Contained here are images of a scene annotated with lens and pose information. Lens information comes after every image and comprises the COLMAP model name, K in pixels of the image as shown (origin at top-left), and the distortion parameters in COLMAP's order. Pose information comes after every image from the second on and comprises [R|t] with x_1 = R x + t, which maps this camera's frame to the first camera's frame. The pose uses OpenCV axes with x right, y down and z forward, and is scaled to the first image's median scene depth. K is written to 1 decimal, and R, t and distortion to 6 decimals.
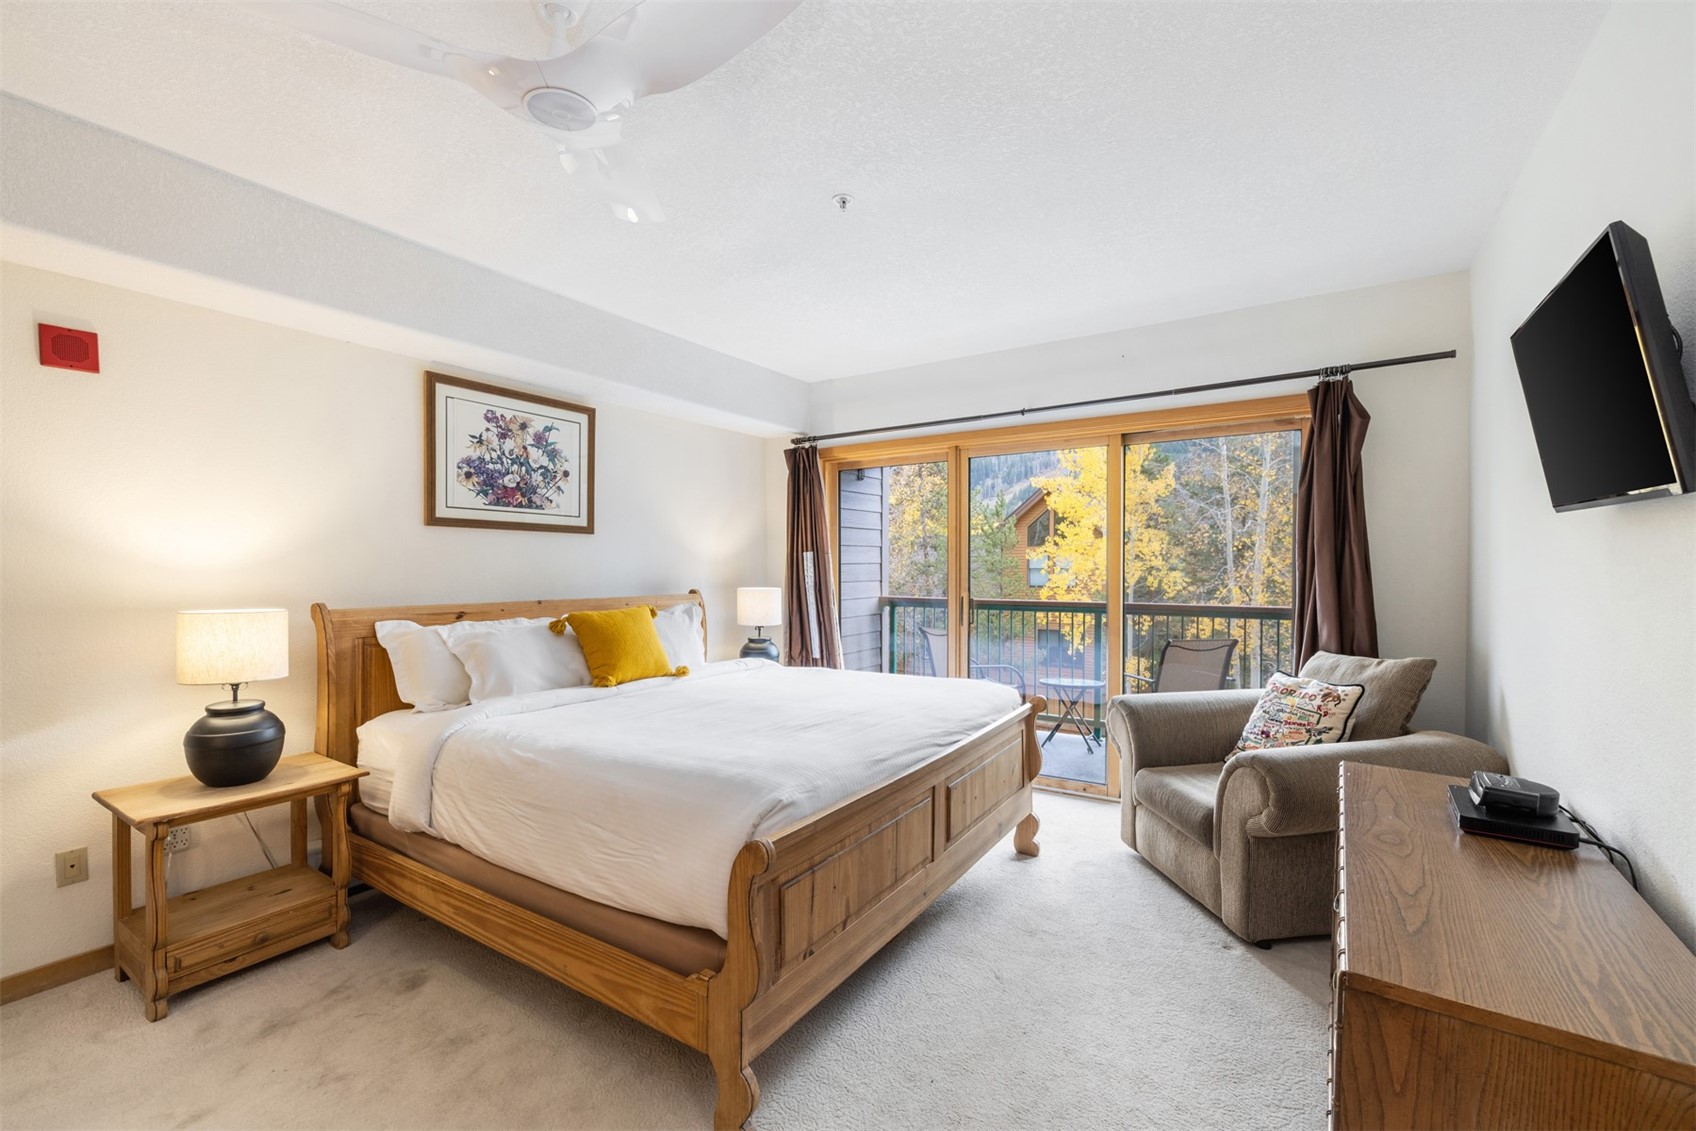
lens RADIAL K [[710.4, 0, 852.1], [0, 710.4, 578.8], [0, 0, 1]] dist [-0.000314, 0.001508]
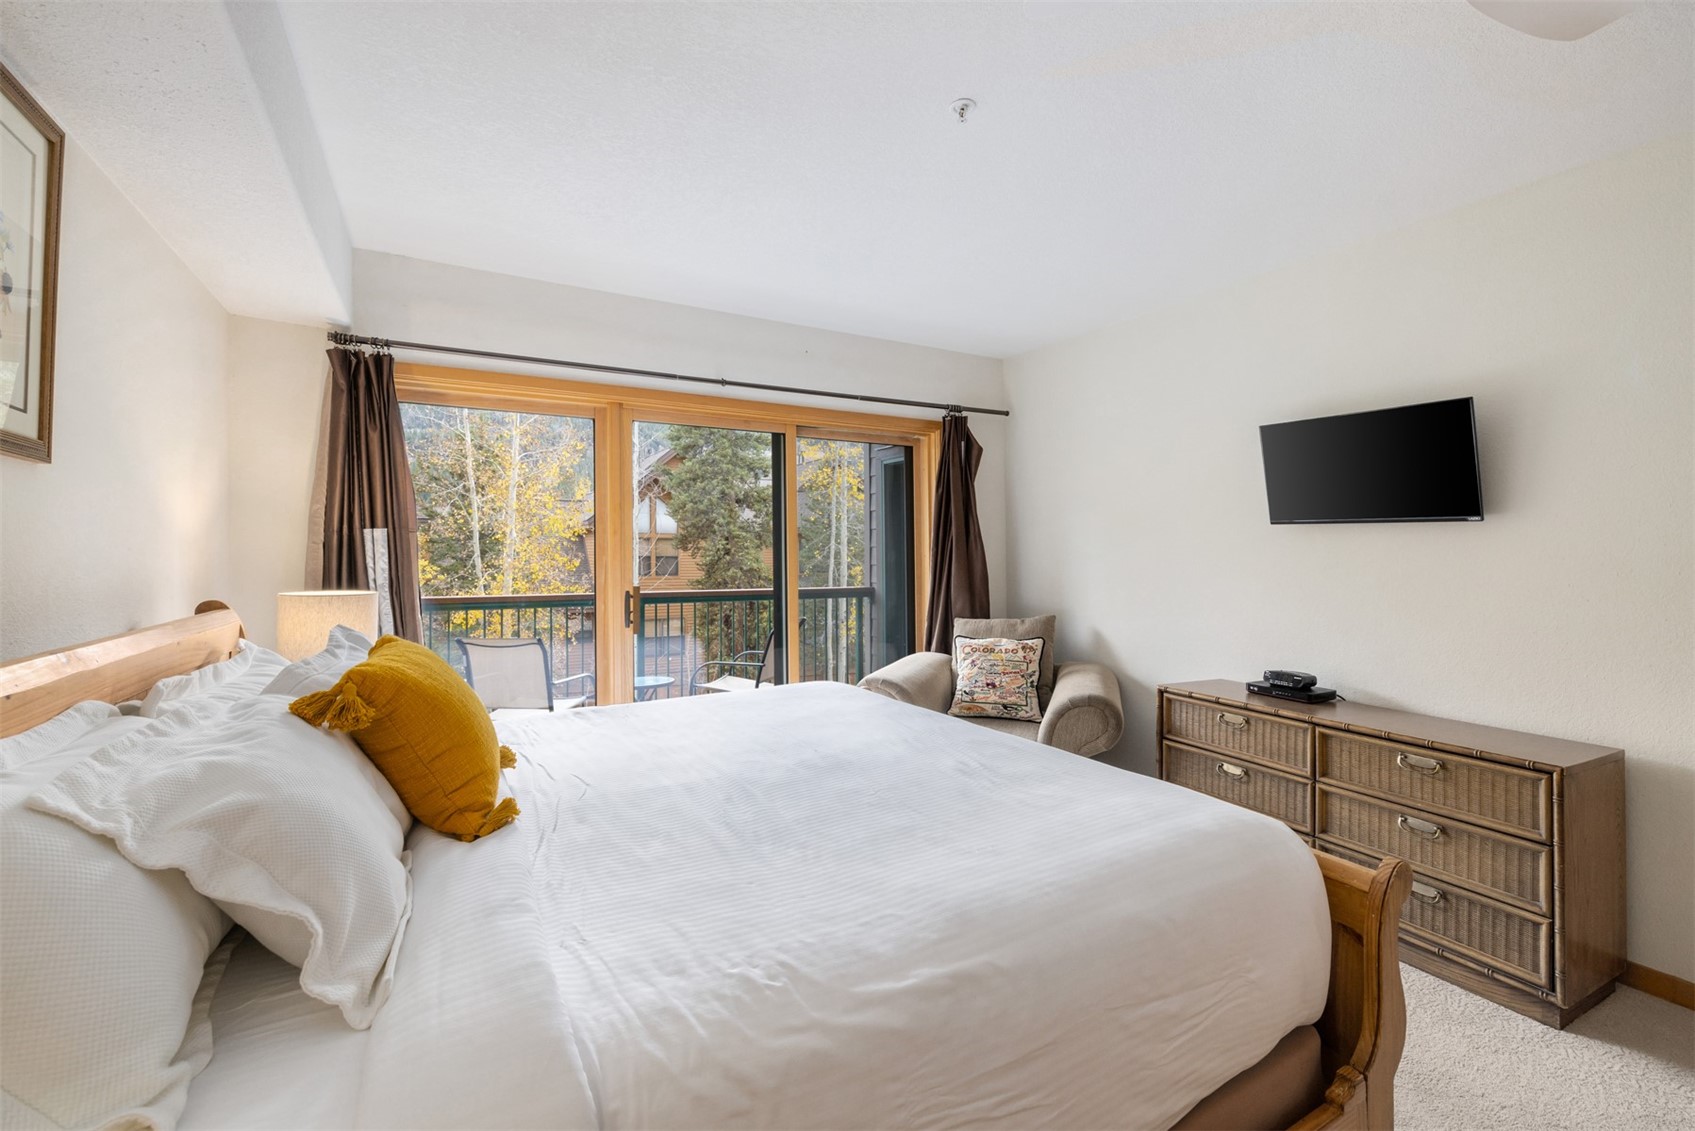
lens RADIAL K [[710.0, 0, 853.4], [0, 710.0, 553.6], [0, 0, 1]] dist [-0.000314, 0.001508]
pose [[0.477937, 0.003864, 0.878385, -0.490540], [0.012950, 0.999851, -0.011444, -0.004977], [-0.878298, 0.016845, 0.477816, 0.448013]]
